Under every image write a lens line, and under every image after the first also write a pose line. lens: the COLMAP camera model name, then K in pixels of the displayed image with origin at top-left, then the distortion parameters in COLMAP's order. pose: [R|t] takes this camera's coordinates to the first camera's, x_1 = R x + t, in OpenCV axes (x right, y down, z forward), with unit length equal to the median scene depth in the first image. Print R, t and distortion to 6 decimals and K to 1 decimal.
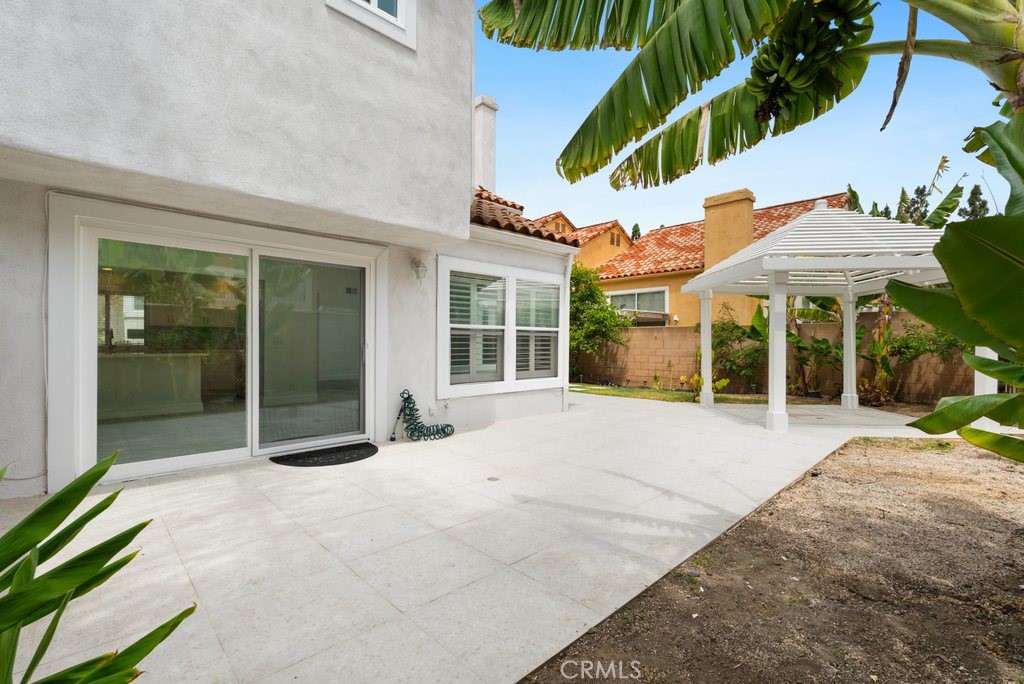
lens RADIAL K [[457.5, 0, 508.0], [0, 457.5, 347.2], [0, 0, 1]] dist [-0.004701, -0.000313]
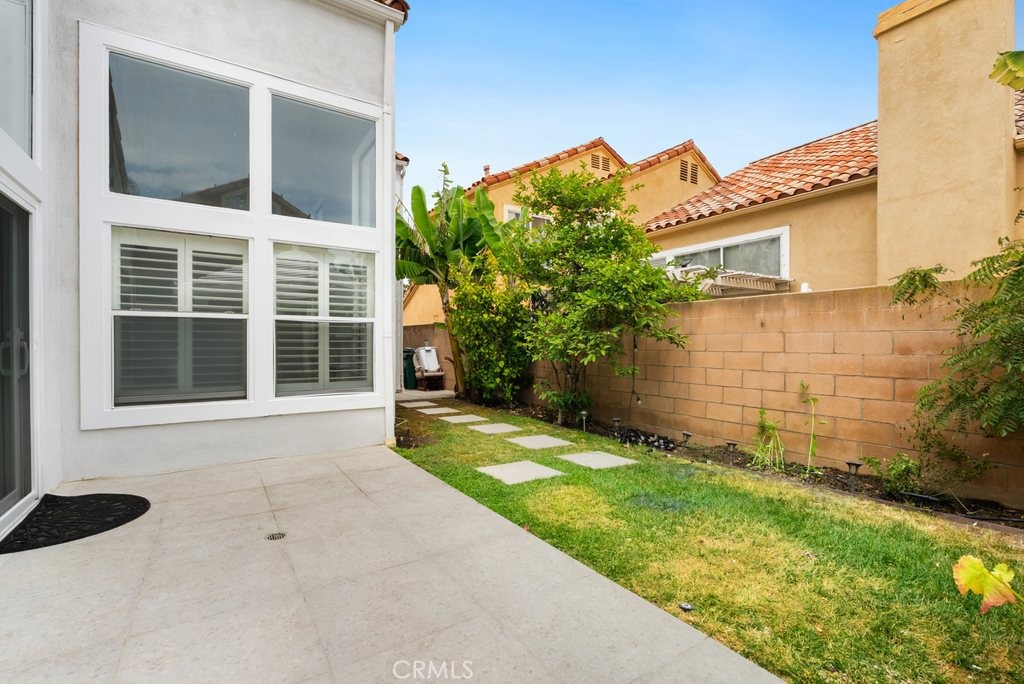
lens RADIAL K [[457.5, 0, 517.2], [0, 457.5, 345.1], [0, 0, 1]] dist [-0.004701, -0.000313]
pose [[0.984372, -0.006585, -0.175980, 0.146548], [0.005842, 0.999972, -0.004742, -0.001828], [0.176007, 0.003639, 0.984382, 0.457613]]
